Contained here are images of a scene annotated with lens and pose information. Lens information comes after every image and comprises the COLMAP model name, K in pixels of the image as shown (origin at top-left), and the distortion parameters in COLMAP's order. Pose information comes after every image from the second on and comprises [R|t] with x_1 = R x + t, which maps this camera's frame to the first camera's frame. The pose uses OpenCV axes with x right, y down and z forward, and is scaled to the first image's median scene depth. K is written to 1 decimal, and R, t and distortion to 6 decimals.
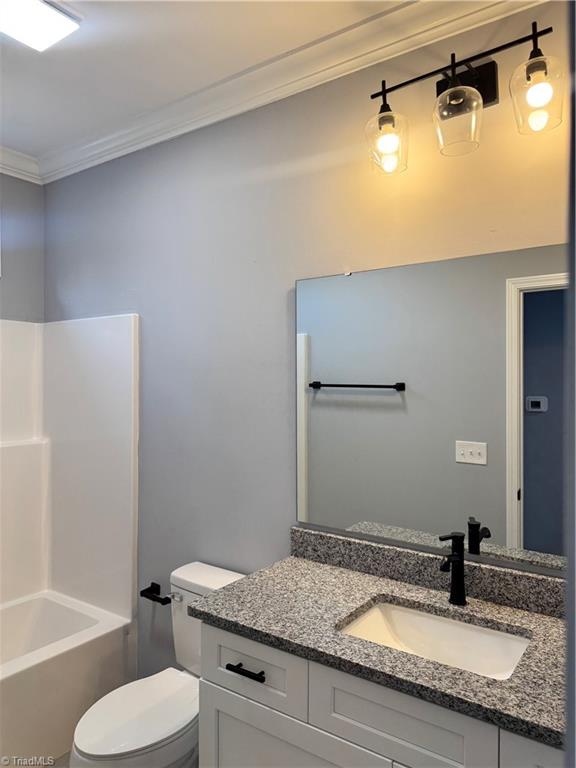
lens RADIAL K [[542.7, 0, 283.2], [0, 542.7, 381.2], [0, 0, 1]] dist [0.047207, -0.054853]
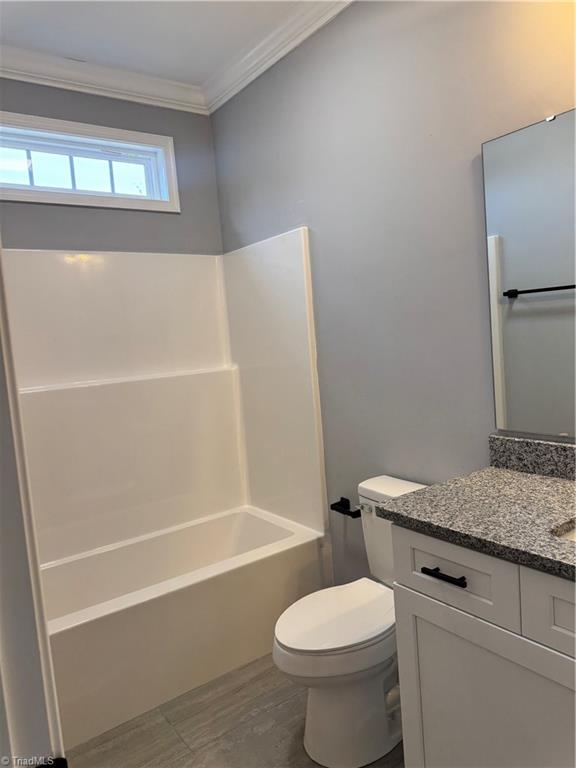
lens RADIAL K [[542.7, 0, 280.6], [0, 542.7, 383.3], [0, 0, 1]] dist [0.047207, -0.054853]
pose [[0.941078, -0.046812, -0.334933, -0.002377], [0.080787, 0.992819, 0.088229, 0.063037], [0.328397, -0.110089, 0.938102, 0.053969]]
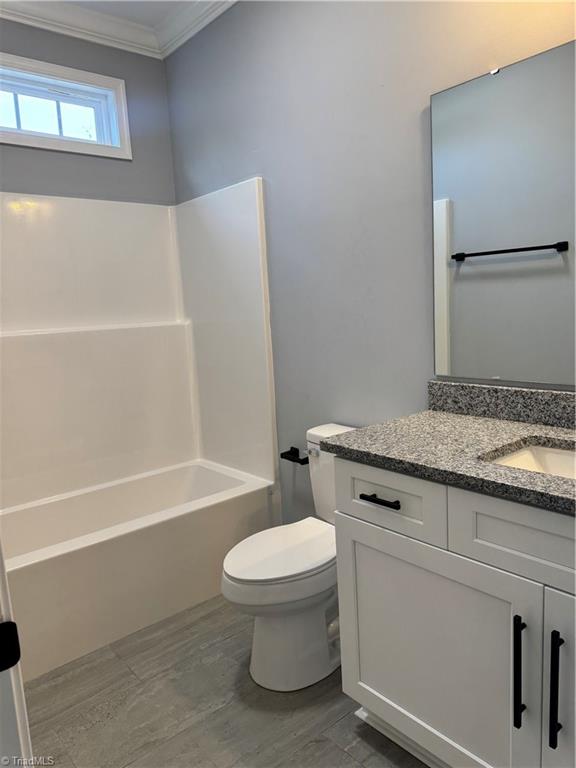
lens RADIAL K [[542.7, 0, 281.7], [0, 542.7, 385.2], [0, 0, 1]] dist [0.047207, -0.054853]
pose [[0.965891, -0.016978, -0.258393, 0.009367], [0.057115, 0.987242, 0.148632, 0.097395], [0.252572, -0.158320, 0.954538, 0.035064]]
